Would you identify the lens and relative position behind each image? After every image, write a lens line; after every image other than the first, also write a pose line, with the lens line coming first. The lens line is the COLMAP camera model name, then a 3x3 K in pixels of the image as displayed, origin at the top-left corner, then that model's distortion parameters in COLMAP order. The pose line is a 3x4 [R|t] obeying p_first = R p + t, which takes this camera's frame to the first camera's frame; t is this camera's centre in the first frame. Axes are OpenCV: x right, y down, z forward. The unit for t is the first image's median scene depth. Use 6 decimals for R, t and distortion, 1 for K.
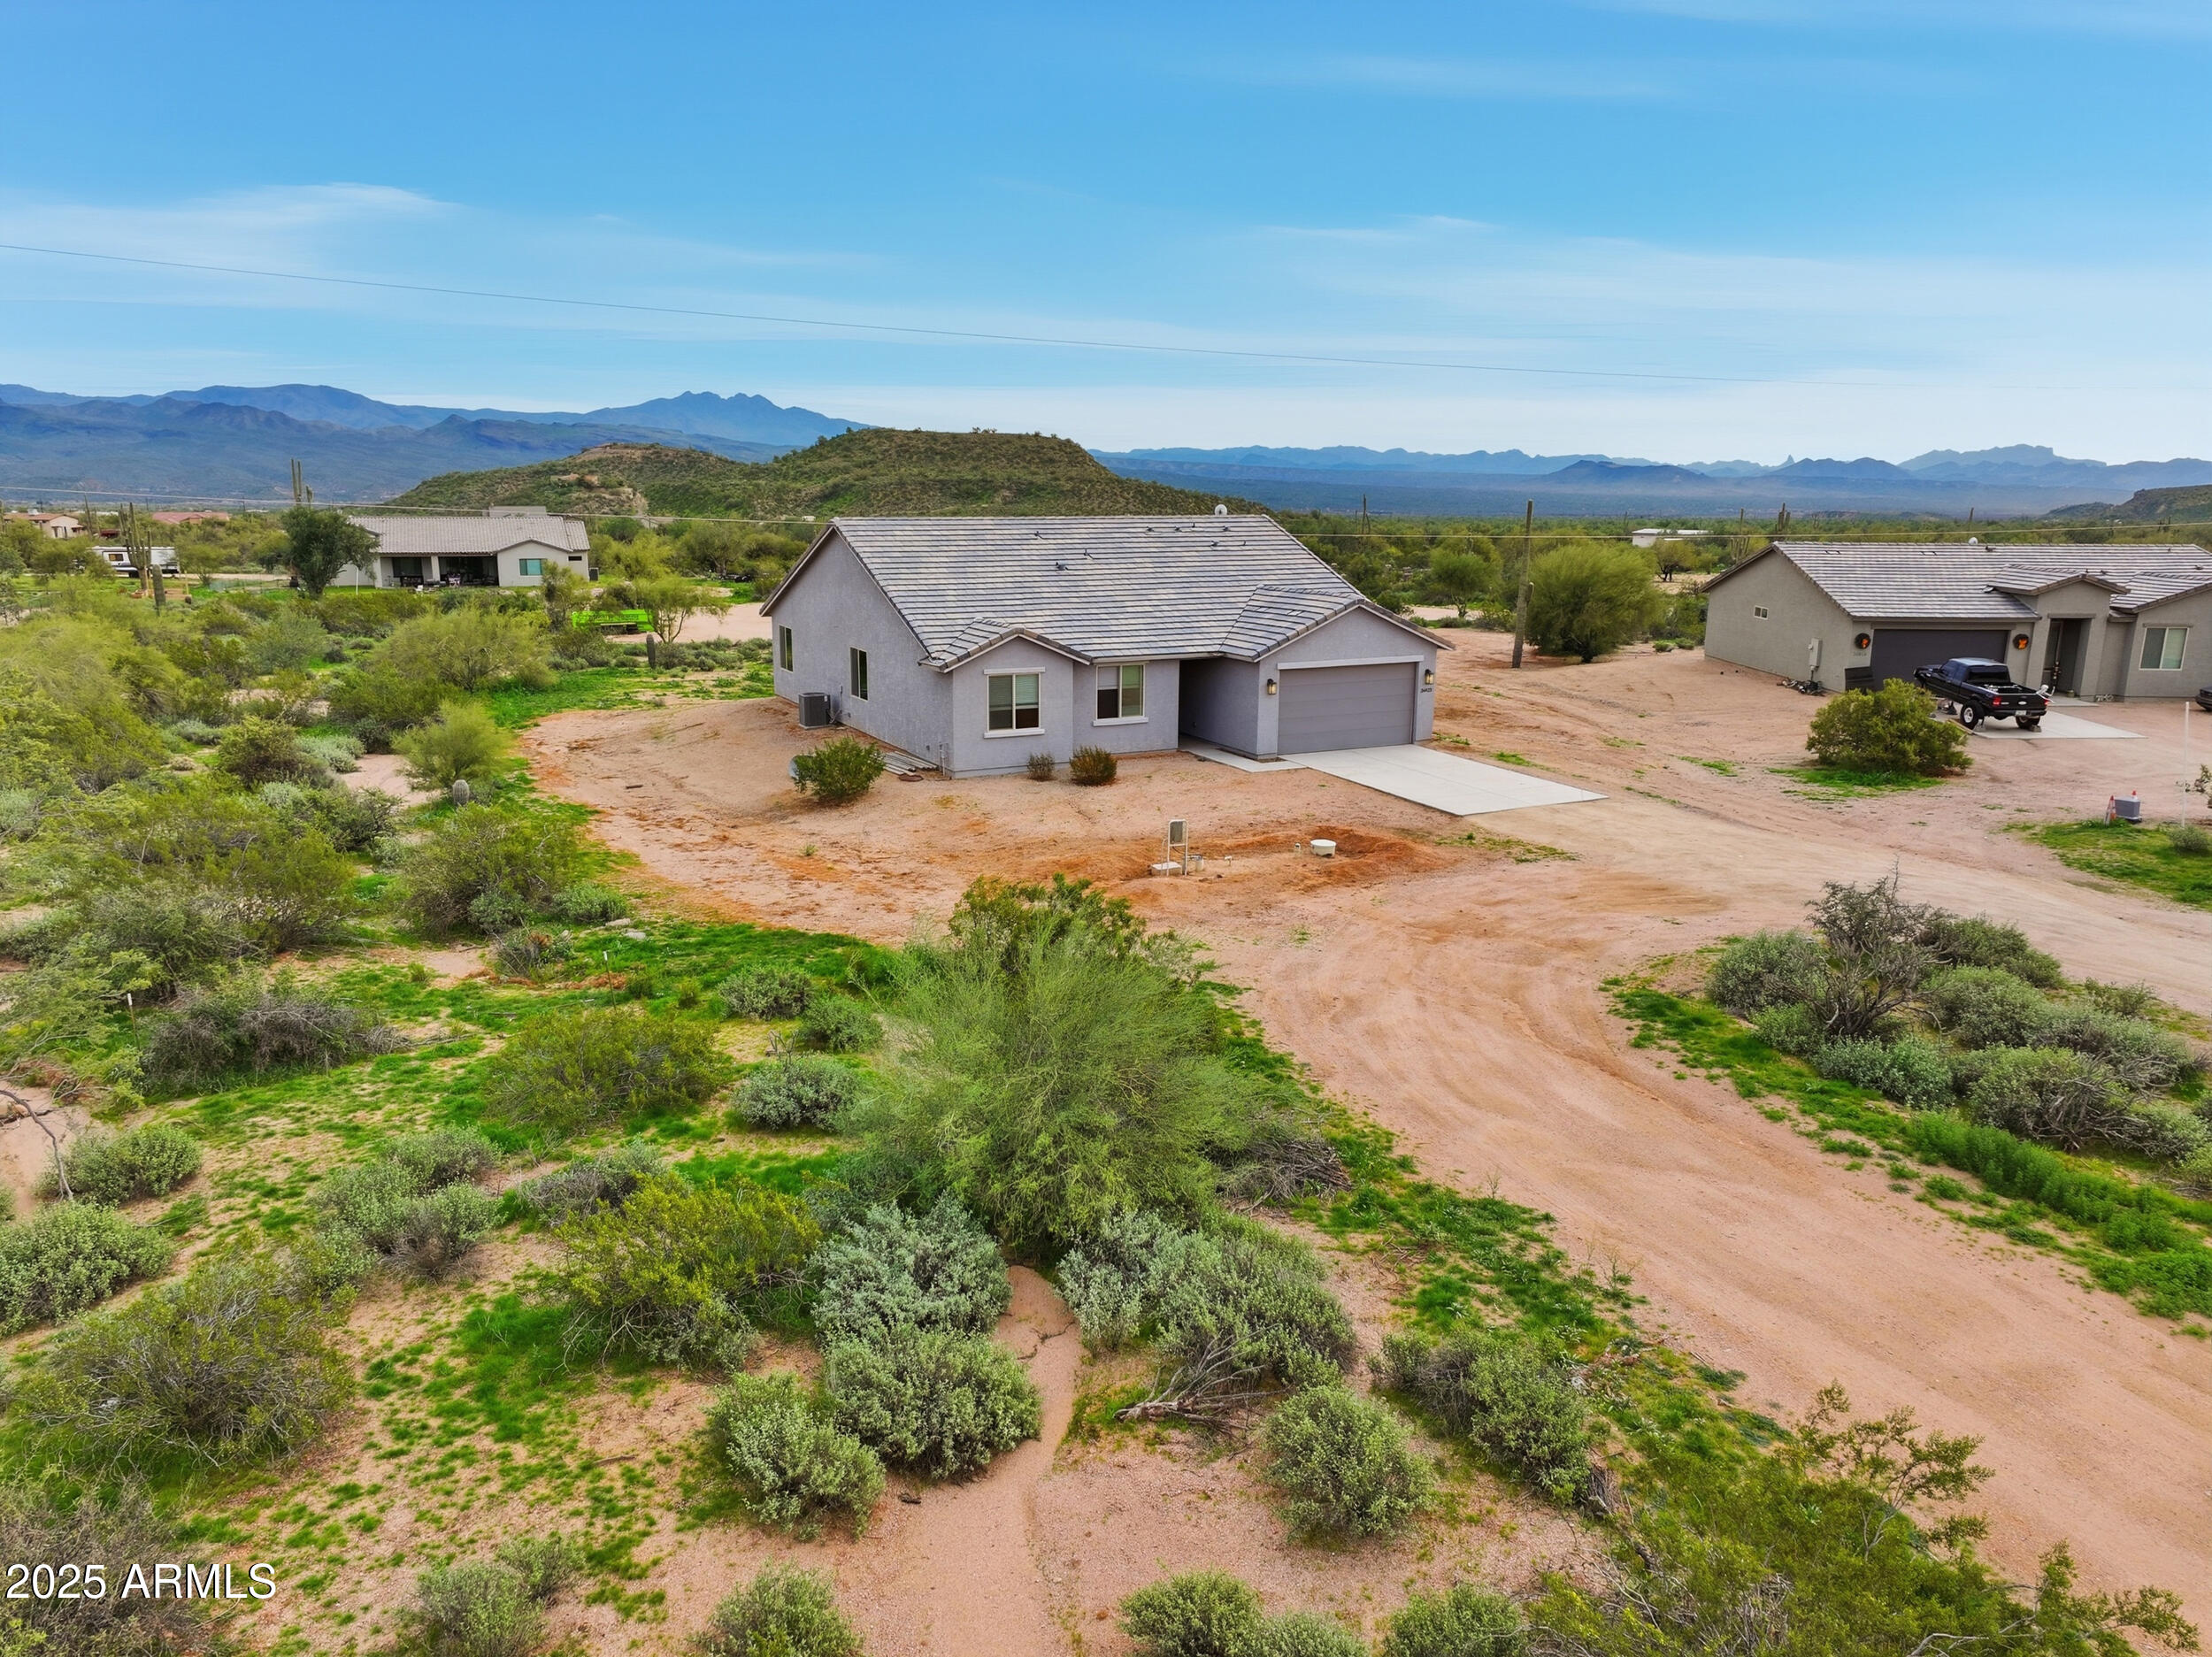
lens RADIAL K [[1556.2, 0, 1098.3], [0, 1556.2, 826.4], [0, 0, 1]] dist [0.011478, 0.004028]
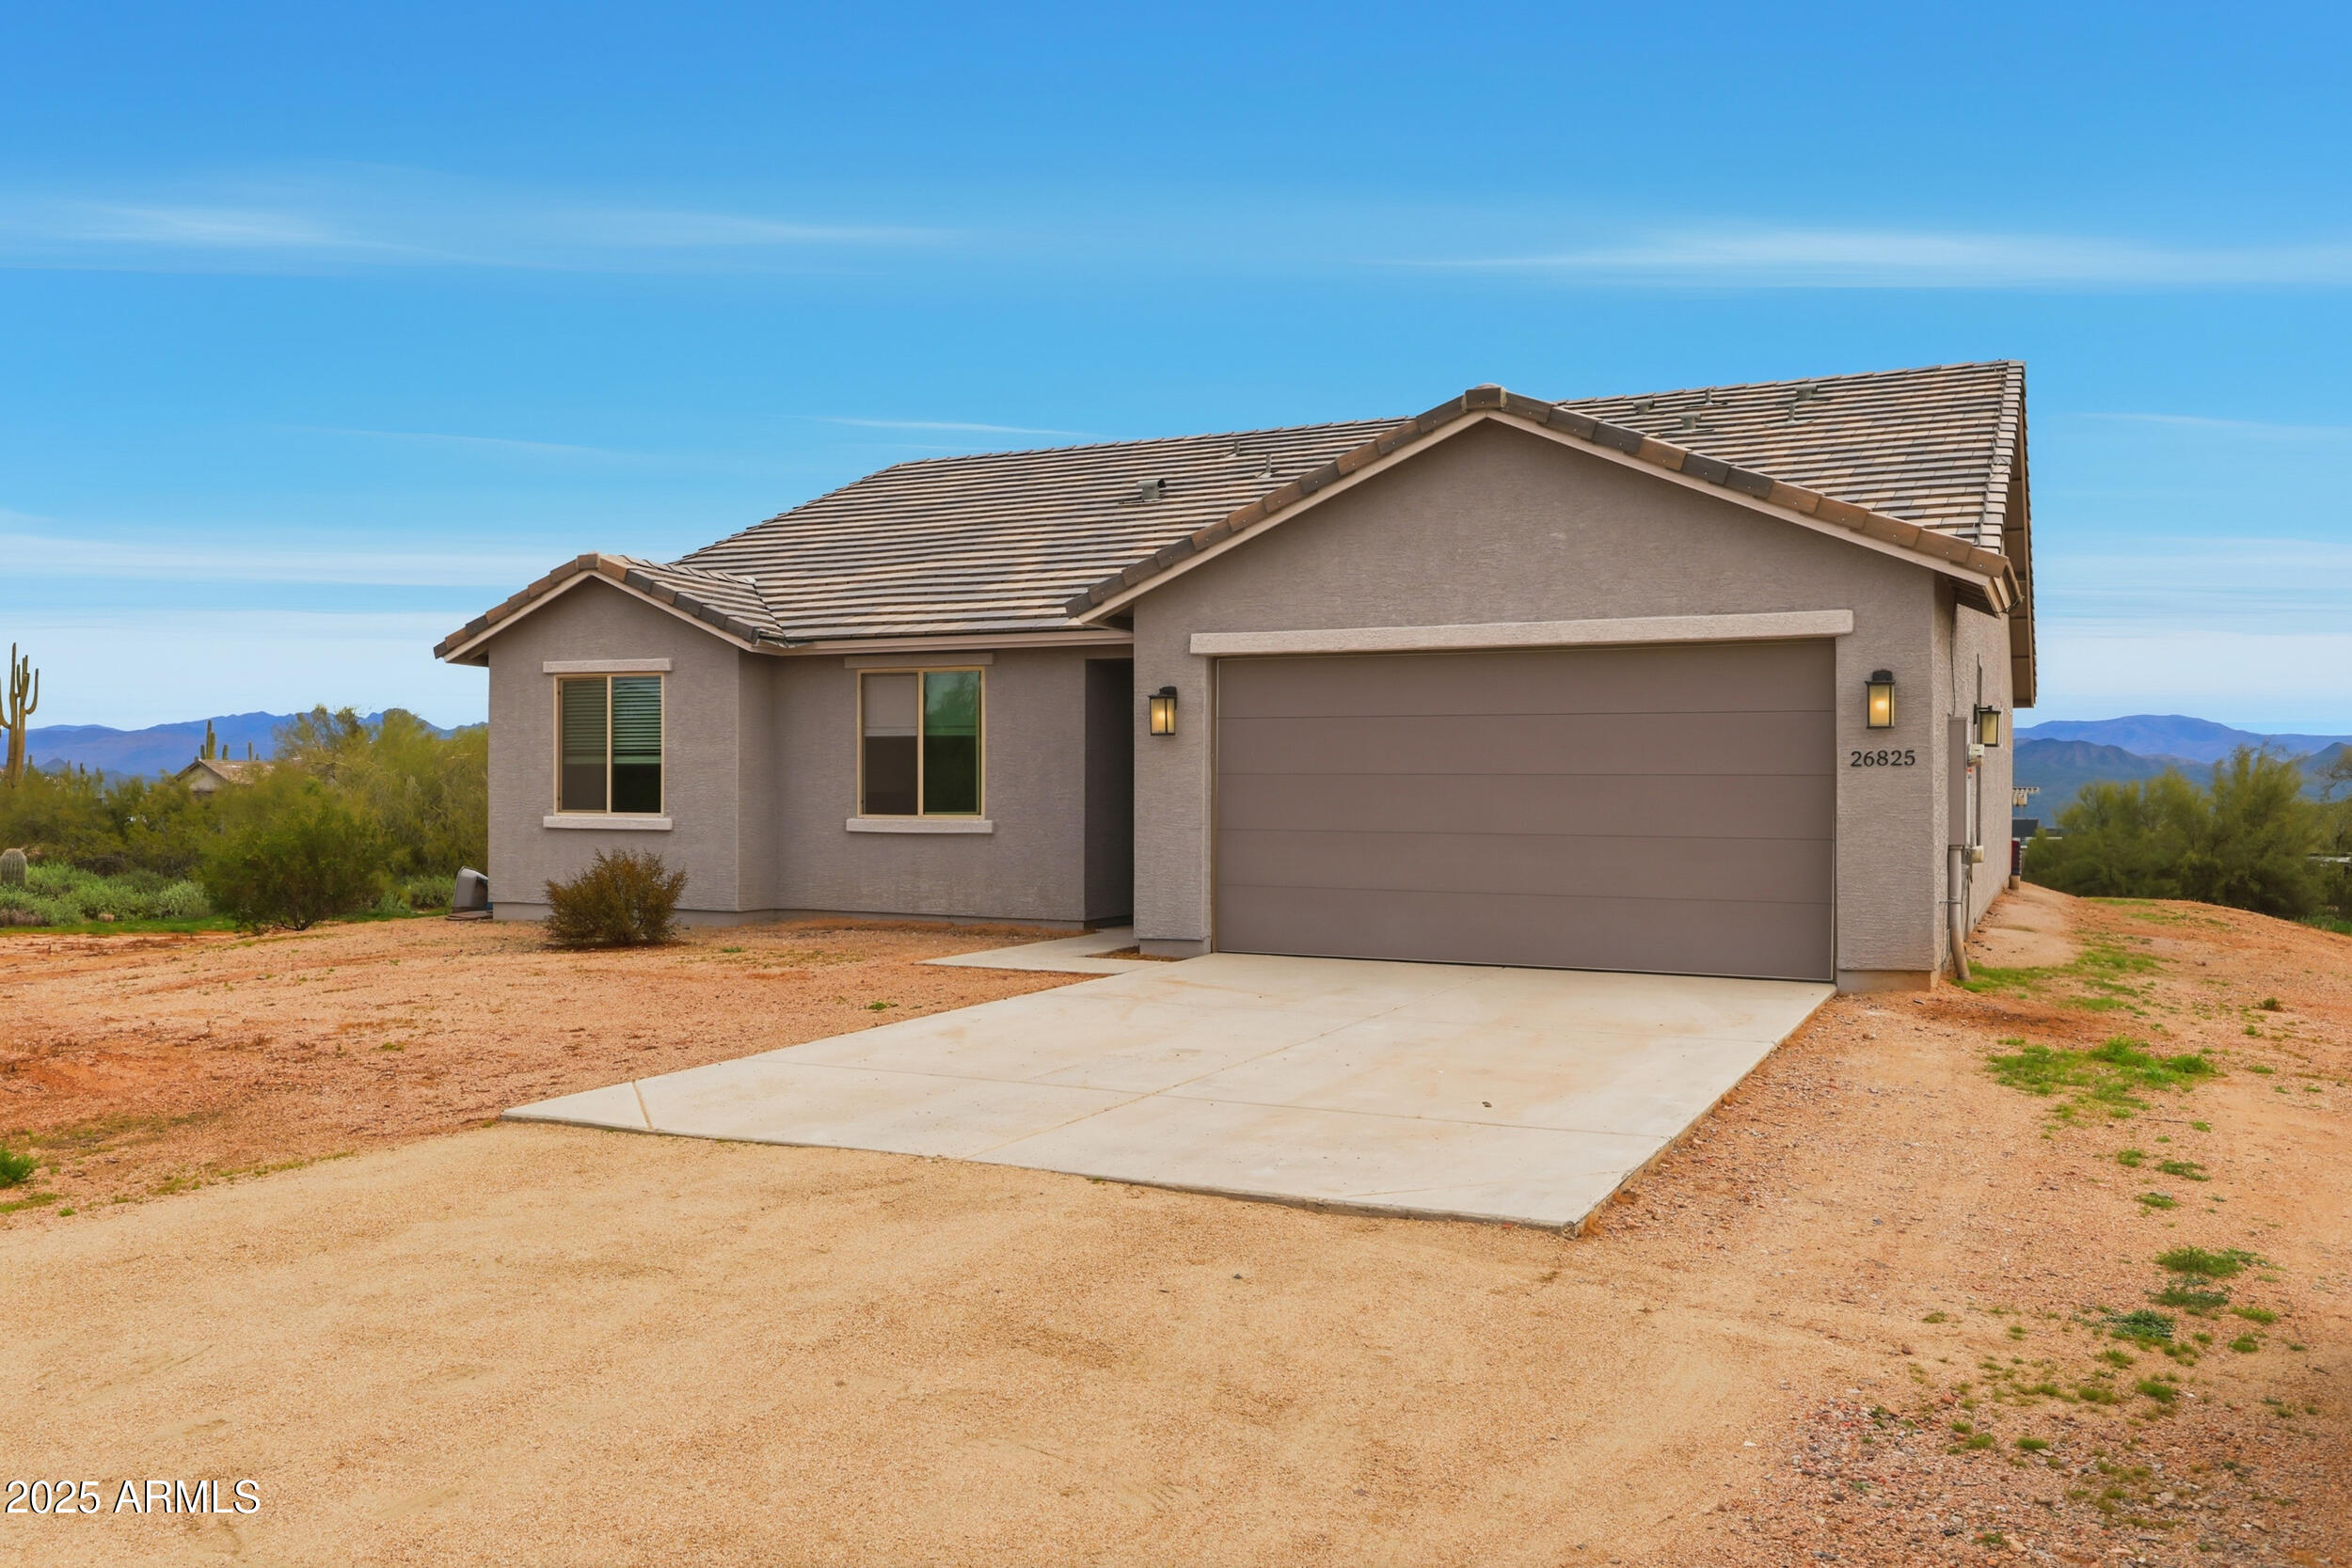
lens RADIAL K [[1870.9, 0, 1165.1], [0, 1870.9, 785.2], [0, 0, 1]] dist [0.011980, 0.000906]
pose [[0.584386, -0.014360, -0.811349, 0.329848], [-0.179484, 0.972792, -0.146493, -0.019013], [0.791378, 0.231233, 0.565909, 0.655834]]
